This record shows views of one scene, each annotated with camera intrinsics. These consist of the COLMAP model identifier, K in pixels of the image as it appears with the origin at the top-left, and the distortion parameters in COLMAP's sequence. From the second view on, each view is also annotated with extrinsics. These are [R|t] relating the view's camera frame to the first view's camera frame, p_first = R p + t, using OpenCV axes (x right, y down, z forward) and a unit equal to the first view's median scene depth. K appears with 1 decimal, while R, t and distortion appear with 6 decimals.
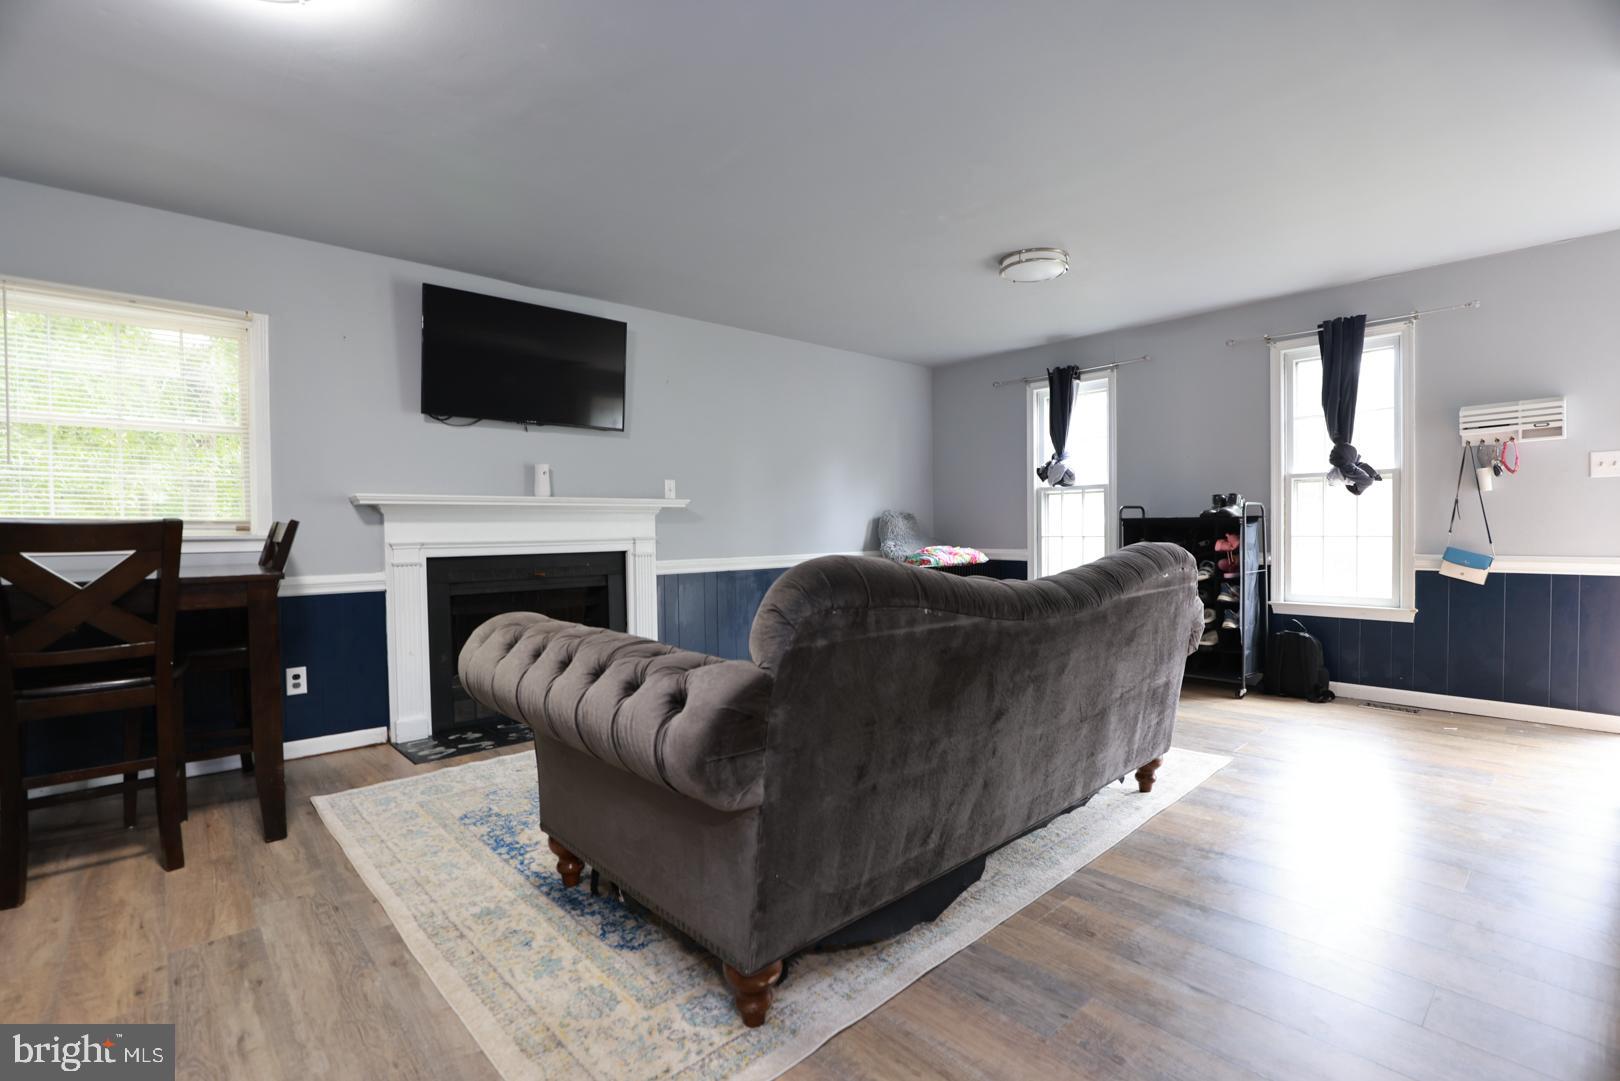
lens RADIAL K [[735.9, 0, 812.8], [0, 735.9, 546.2], [0, 0, 1]] dist [-0.036106, 0.005803]
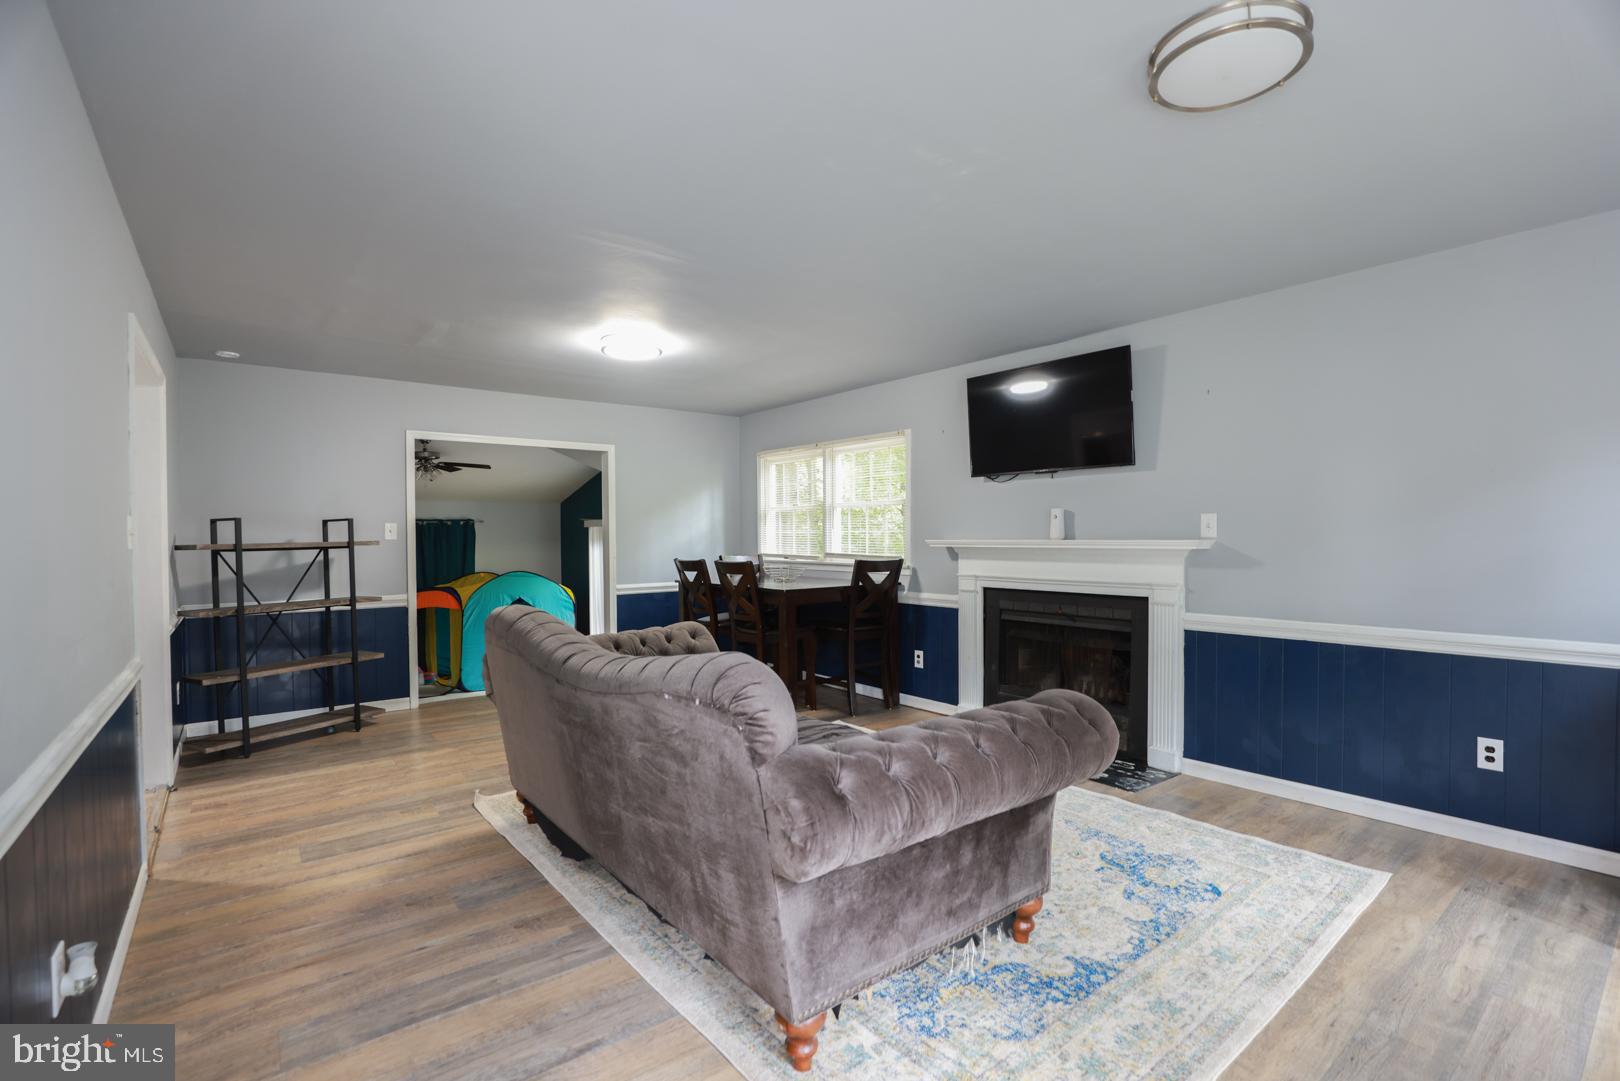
lens RADIAL K [[735.9, 0, 812.8], [0, 735.9, 546.2], [0, 0, 1]] dist [-0.036106, 0.005803]
pose [[-0.070661, 0.025975, -0.997162, 0.807104], [-0.016989, 0.999485, 0.027239, -0.089206], [0.997356, 0.018865, -0.070183, 0.803180]]
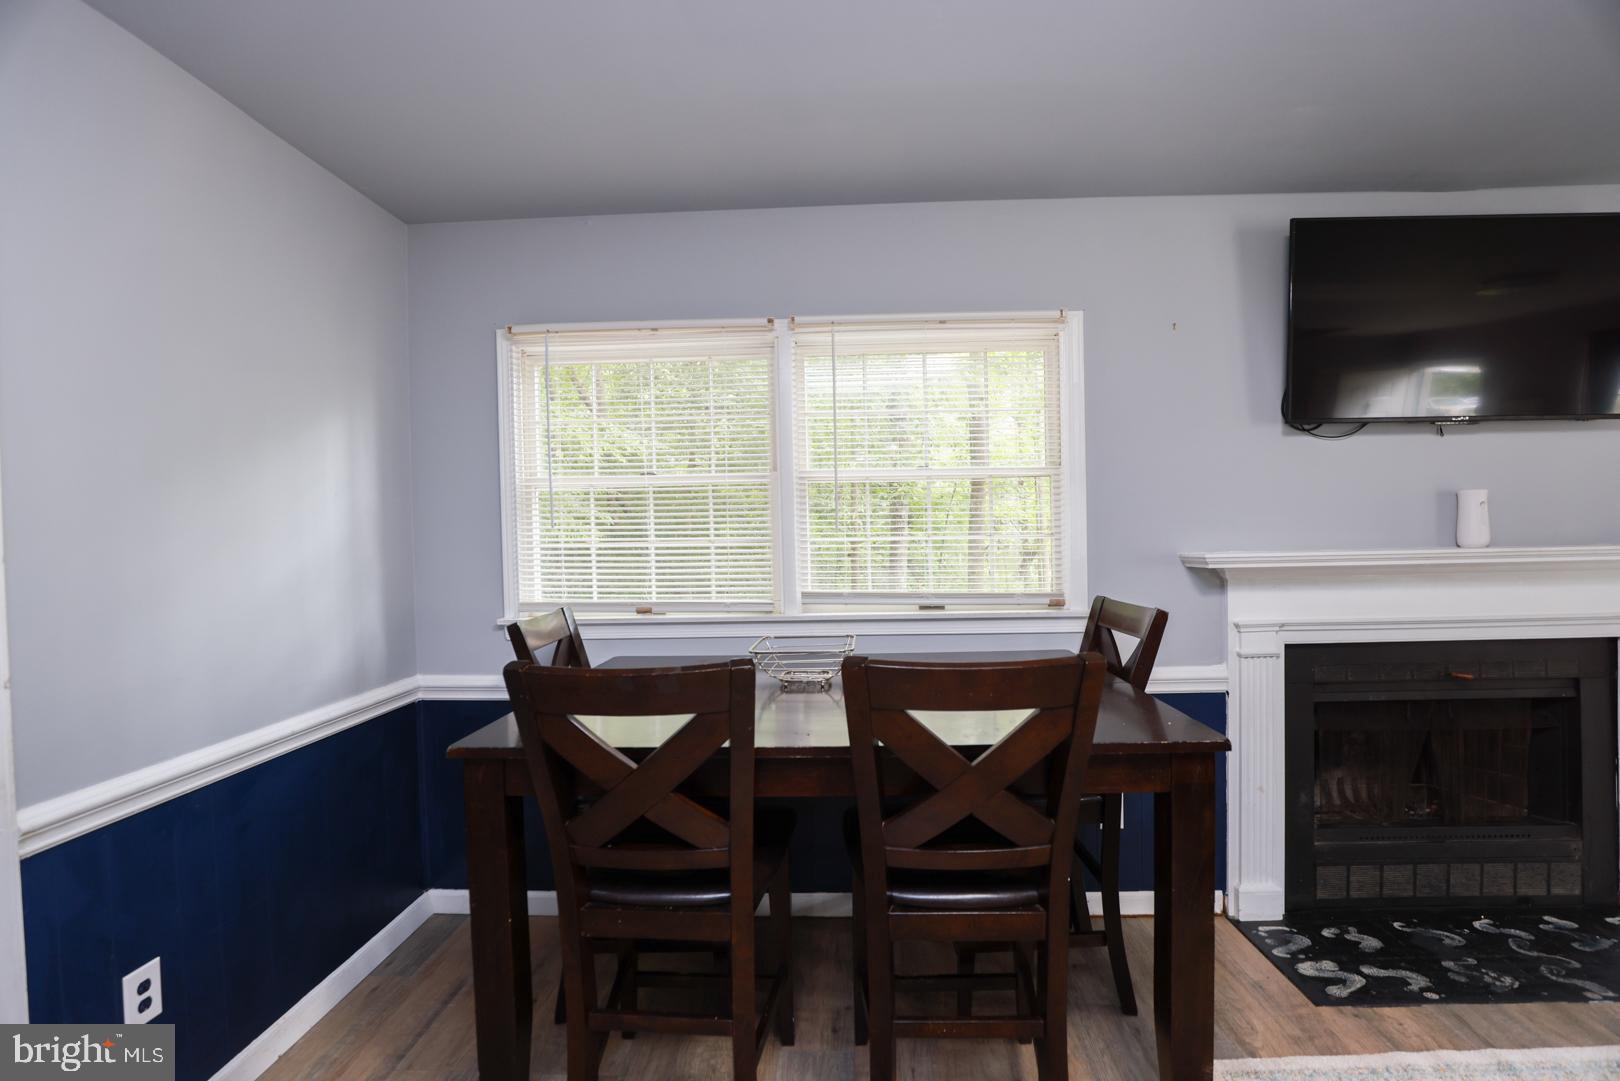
lens RADIAL K [[737.2, 0, 807.6], [0, 737.2, 545.9], [0, 0, 1]] dist [-0.037343, 0.007099]
pose [[0.701494, 0.009833, -0.712607, -0.373396], [-0.003467, 0.999940, 0.010386, -0.078983], [0.712667, -0.004815, 0.701486, 0.245018]]
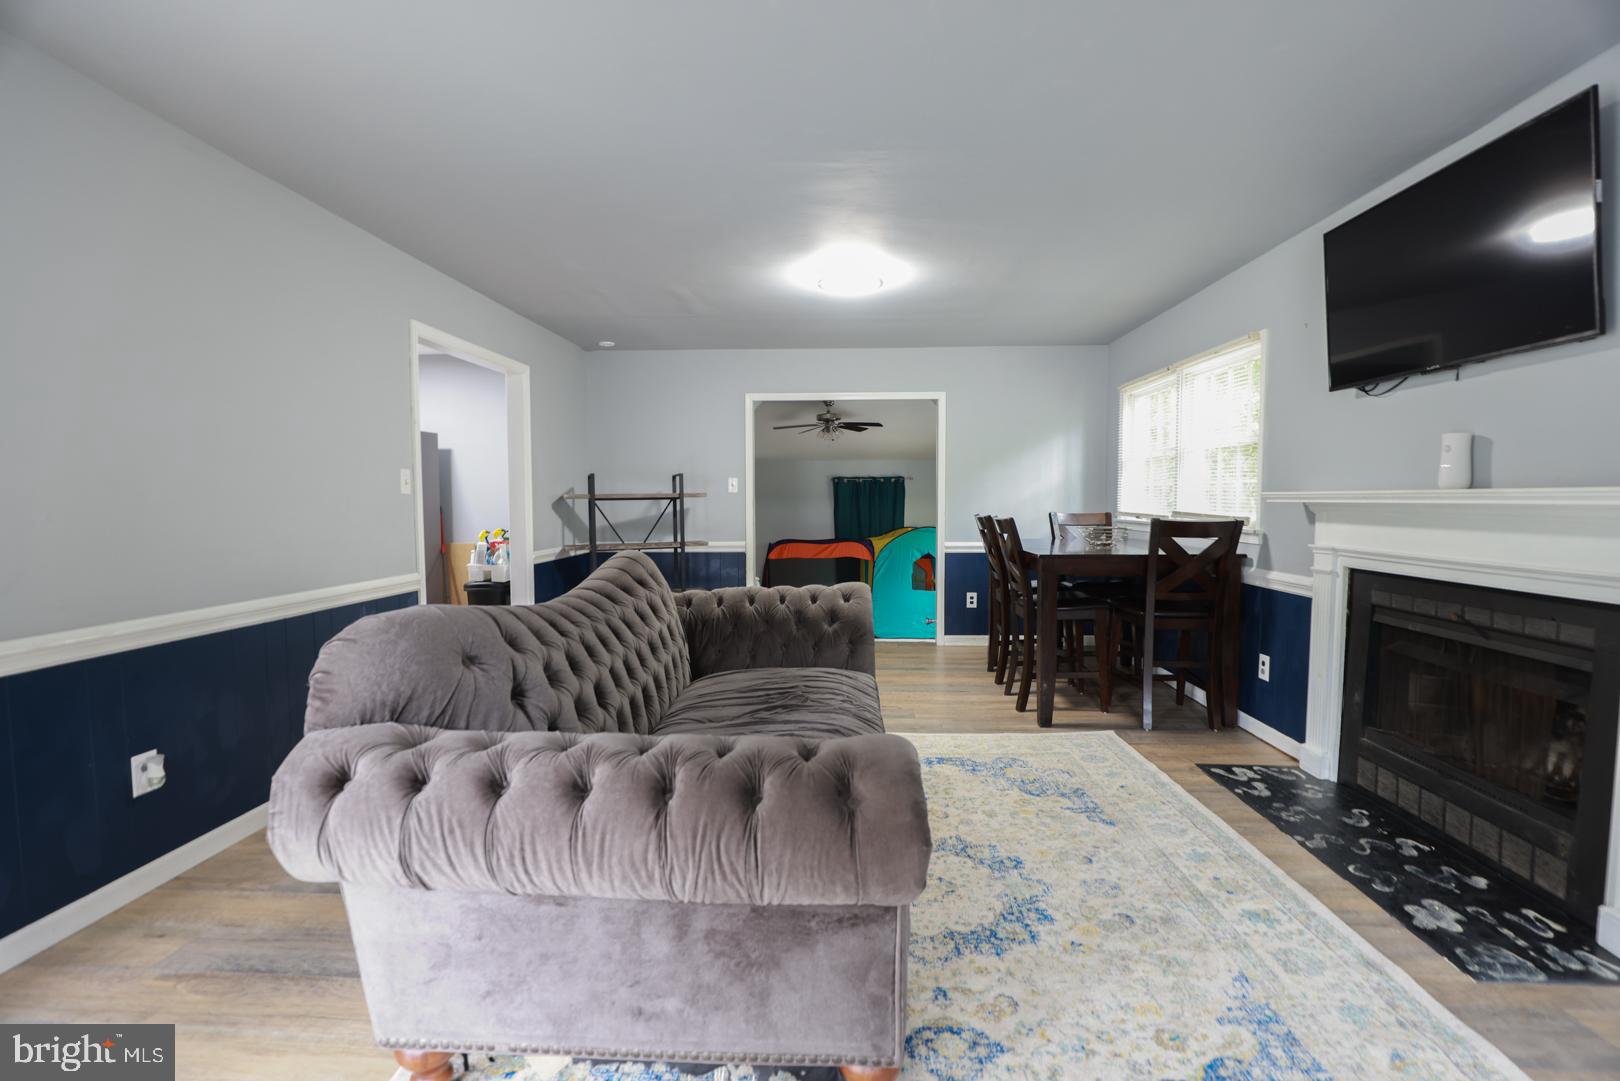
lens RADIAL K [[740.7, 0, 821.5], [0, 740.7, 545.0], [0, 0, 1]] dist [-0.034881, 0.007474]
pose [[-0.704758, 0.056790, -0.707171, 0.461528], [-0.006882, 0.996197, 0.086859, -0.076790], [0.709415, 0.066082, -0.701687, 1.173717]]
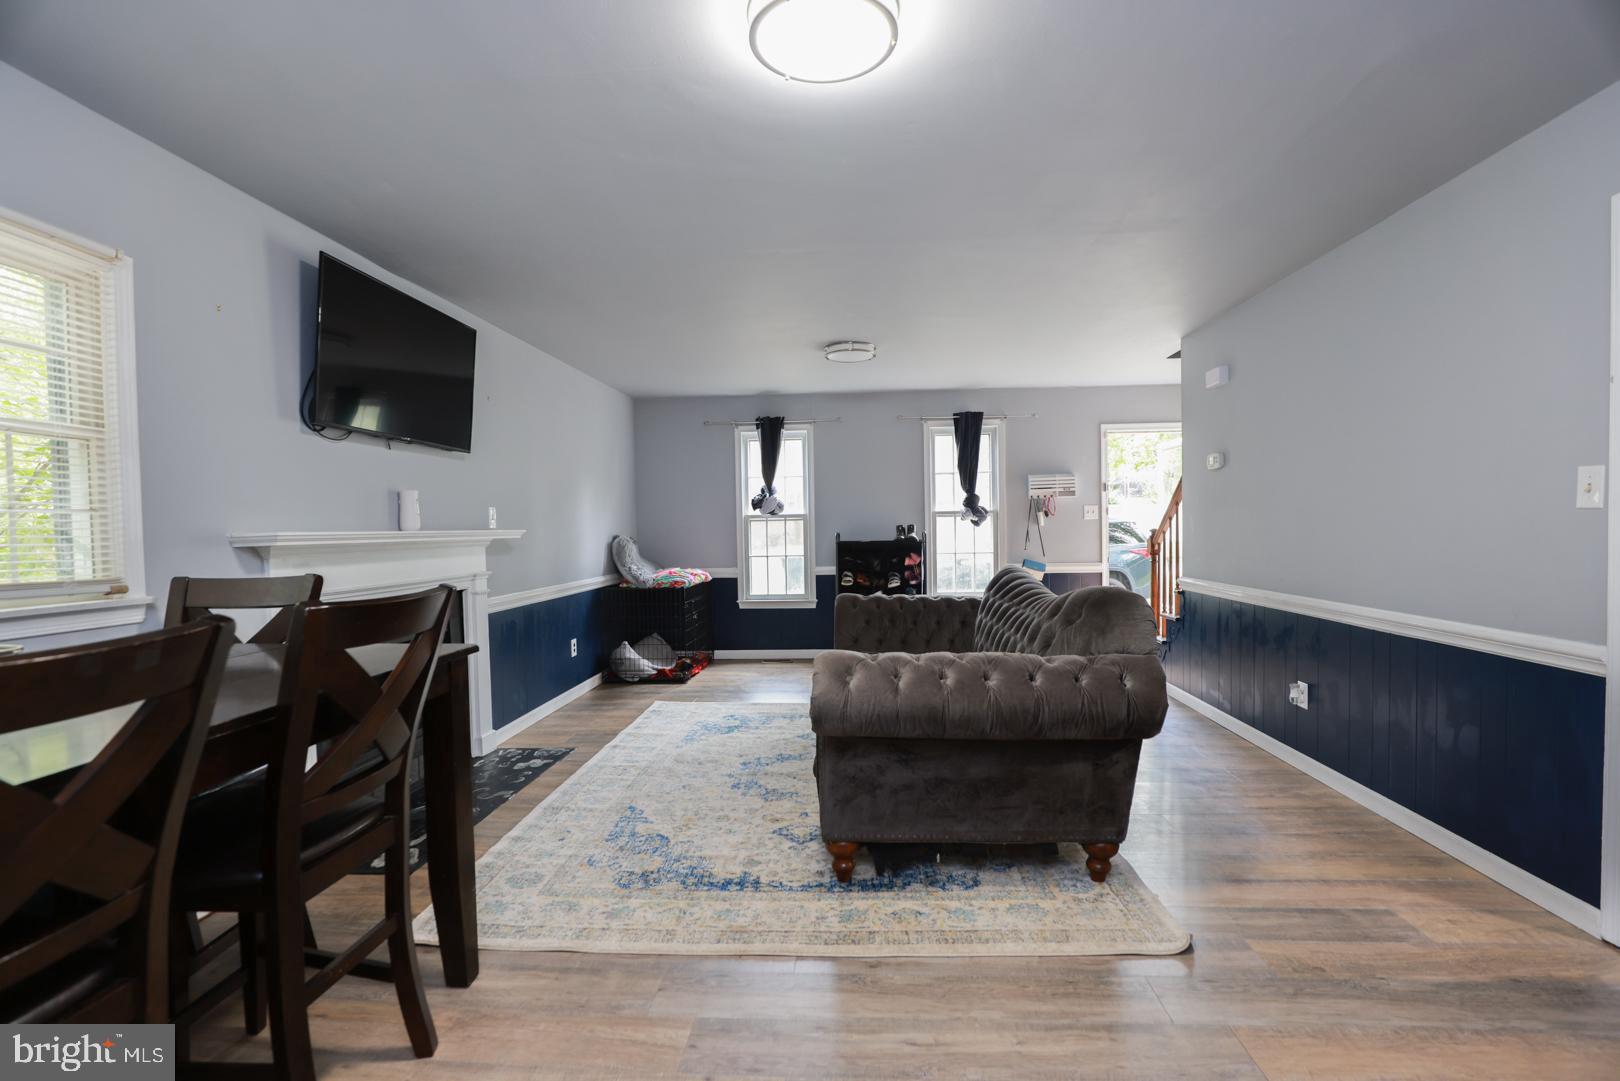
lens RADIAL K [[735.9, 0, 812.8], [0, 735.9, 546.2], [0, 0, 1]] dist [-0.036106, 0.005803]
pose [[0.726607, -0.017797, 0.686823, -0.675139], [0.025797, 0.999666, -0.001387, -0.040222], [-0.686569, 0.018726, 0.726824, 0.102665]]
